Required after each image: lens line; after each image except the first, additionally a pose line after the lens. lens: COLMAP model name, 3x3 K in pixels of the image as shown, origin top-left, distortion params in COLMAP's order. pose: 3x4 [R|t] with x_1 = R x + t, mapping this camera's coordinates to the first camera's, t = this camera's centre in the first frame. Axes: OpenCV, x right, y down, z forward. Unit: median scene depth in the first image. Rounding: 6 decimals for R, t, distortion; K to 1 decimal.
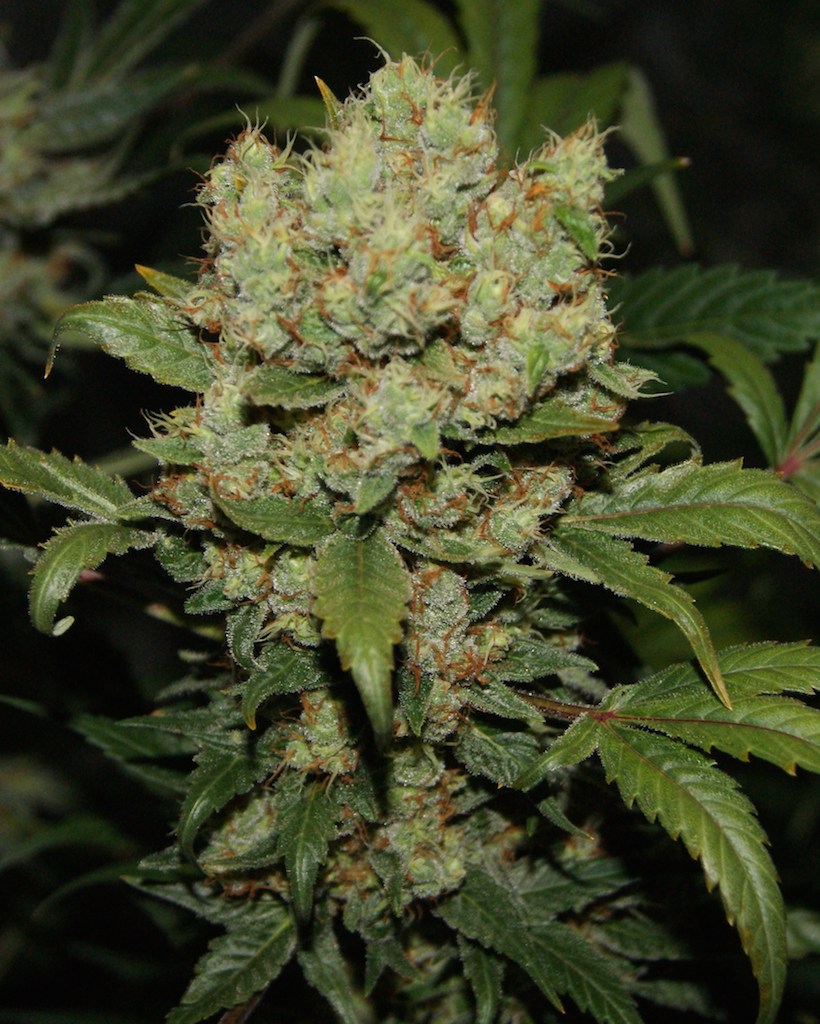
lens RADIAL K [[1432.3, 0, 394.4], [0, 1432.3, 525.2], [0, 0, 1]] dist [-0.016846, 0.000000]
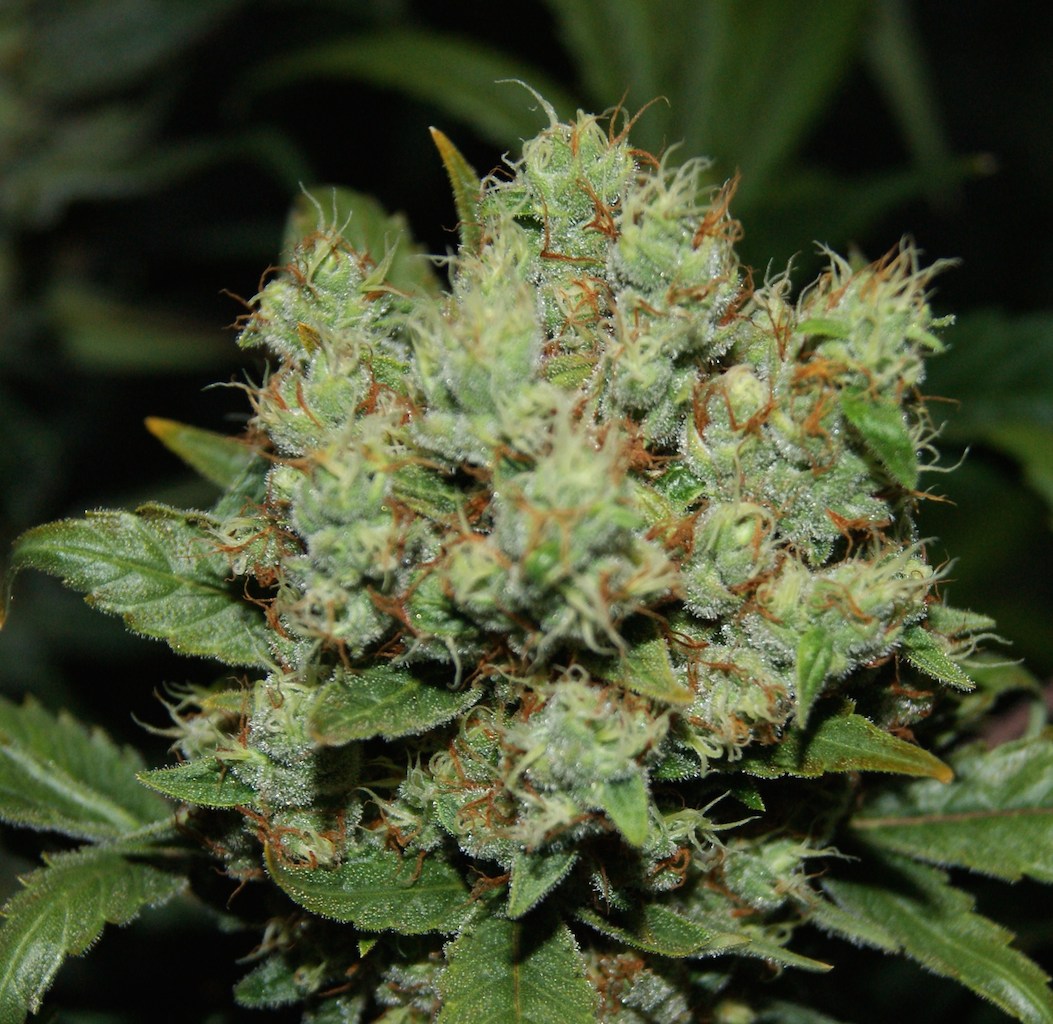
lens RADIAL K [[1689.7, 0, 546.8], [0, 1689.7, 495.5], [0, 0, 1]] dist [-0.015135, 0.000000]
pose [[0.999922, -0.010976, 0.005905, -0.013129], [0.010565, 0.997794, 0.065544, -0.223628], [-0.006612, -0.065477, 0.997832, 0.303170]]
